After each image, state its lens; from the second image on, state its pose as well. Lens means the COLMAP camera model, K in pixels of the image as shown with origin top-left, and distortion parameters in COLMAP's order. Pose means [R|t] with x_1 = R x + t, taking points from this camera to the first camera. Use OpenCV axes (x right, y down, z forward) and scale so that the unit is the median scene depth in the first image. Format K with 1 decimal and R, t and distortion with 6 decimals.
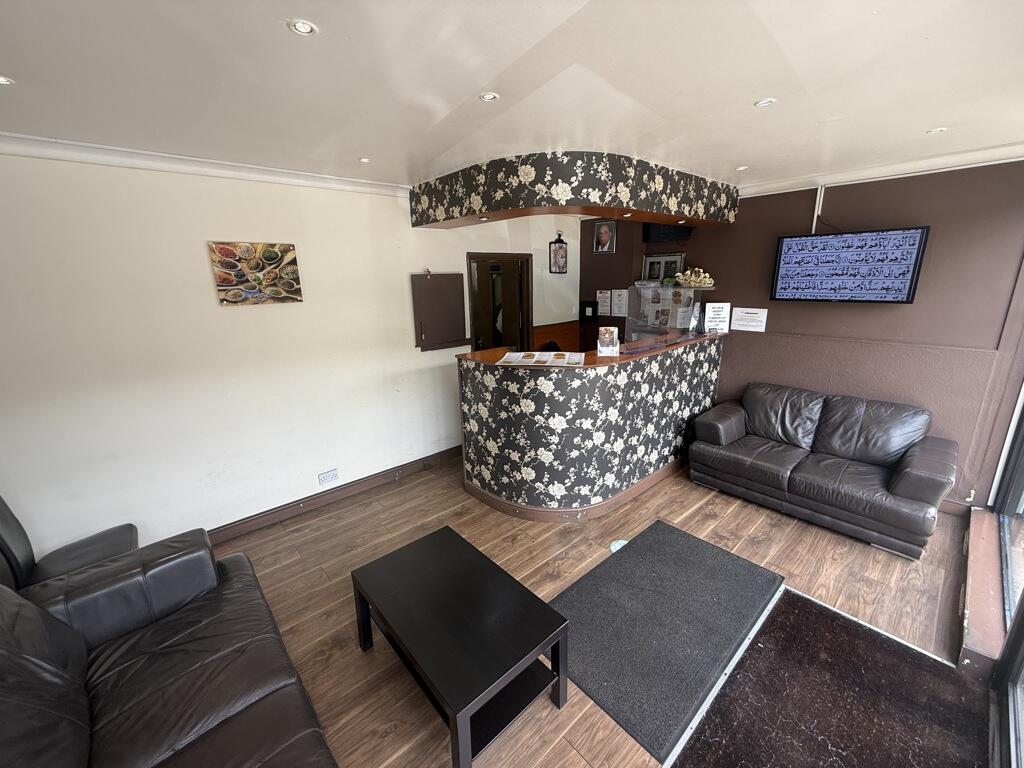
lens RADIAL K [[407.6, 0, 511.4], [0, 407.6, 381.7], [0, 0, 1]] dist [-0.000065, -0.000638]
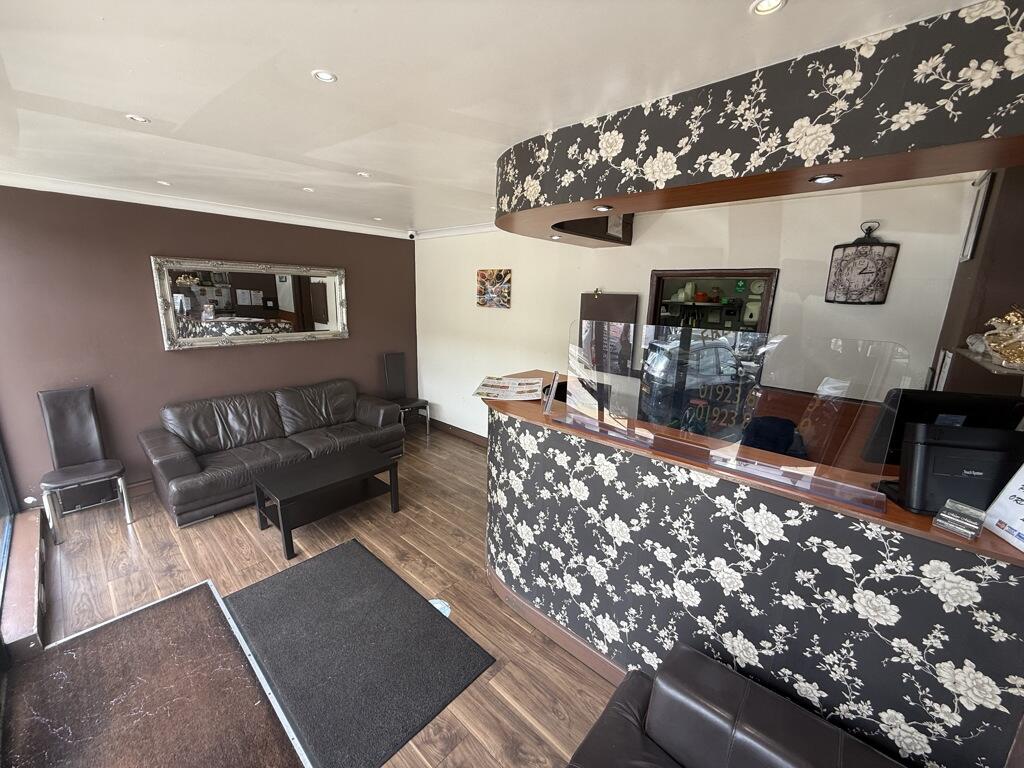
lens RADIAL K [[407.6, 0, 509.4], [0, 407.6, 382.0], [0, 0, 1]] dist [-0.000065, -0.000638]
pose [[0.108264, 0.240737, -0.964533, 0.891384], [-0.279682, 0.938424, 0.202827, -0.233336], [0.953969, 0.247803, 0.168927, 0.782504]]
